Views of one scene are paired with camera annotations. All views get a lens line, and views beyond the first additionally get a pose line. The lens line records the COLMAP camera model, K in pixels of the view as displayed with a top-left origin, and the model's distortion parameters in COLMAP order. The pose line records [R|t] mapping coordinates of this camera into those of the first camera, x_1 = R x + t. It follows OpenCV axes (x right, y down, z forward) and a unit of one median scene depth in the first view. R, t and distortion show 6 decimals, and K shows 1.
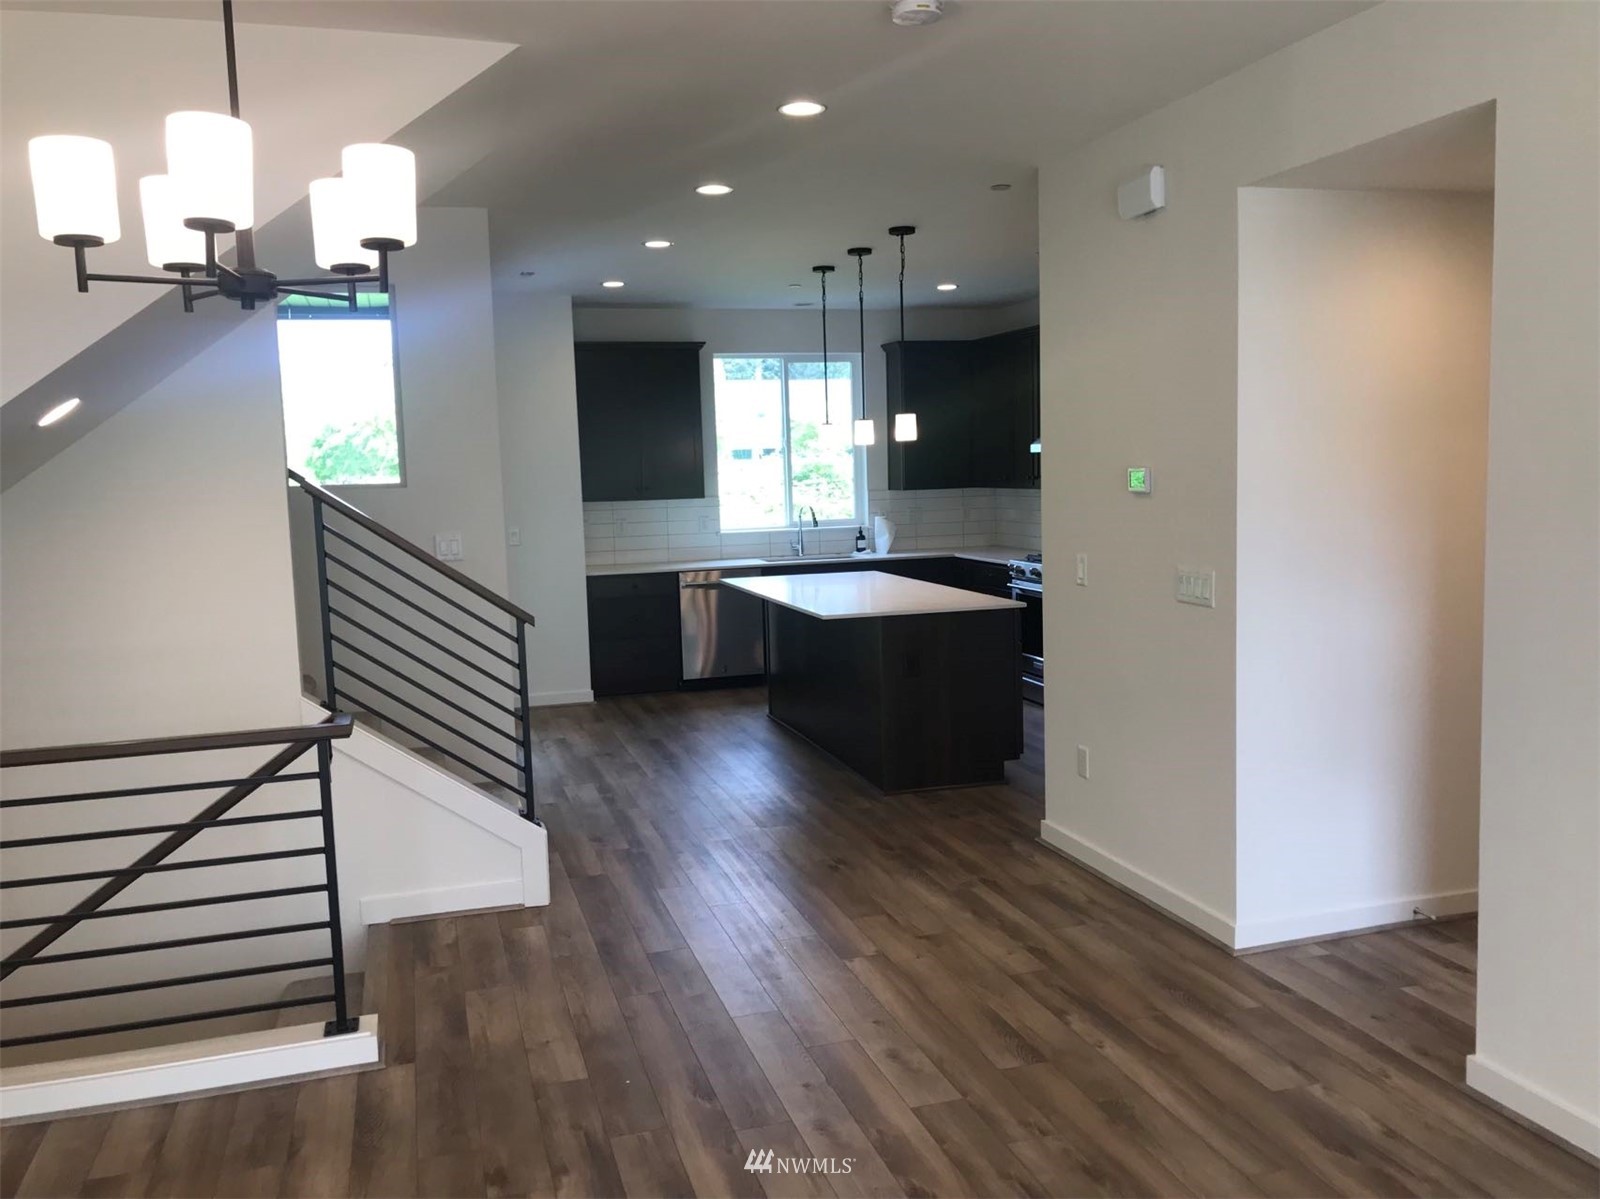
lens RADIAL K [[1288.1, 0, 800.0], [0, 1288.1, 599.5], [0, 0, 1]] dist [0.003526, -0.003980]
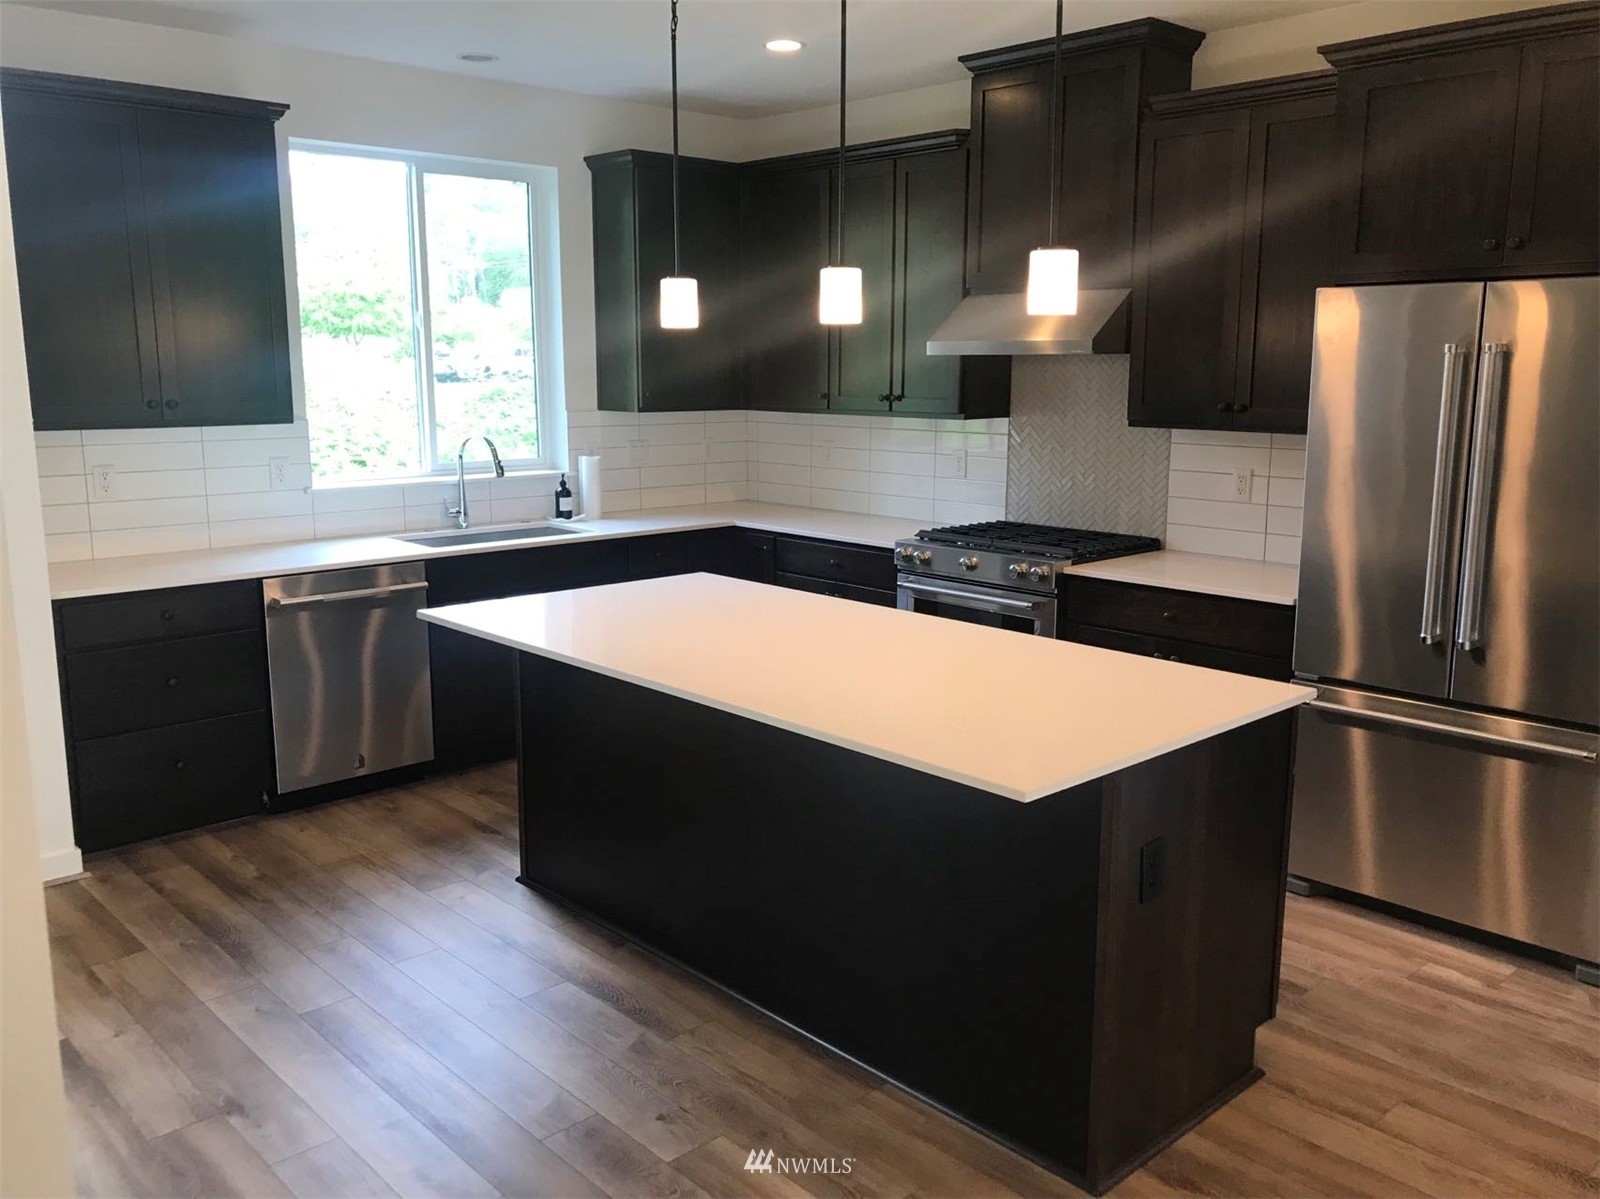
lens RADIAL K [[1288.1, 0, 800.0], [0, 1288.1, 599.5], [0, 0, 1]] dist [0.003526, -0.003980]
pose [[0.891119, -0.049157, 0.451098, -0.128813], [0.016979, 0.997031, 0.075107, -0.044756], [-0.453451, -0.059270, 0.889308, 0.462177]]
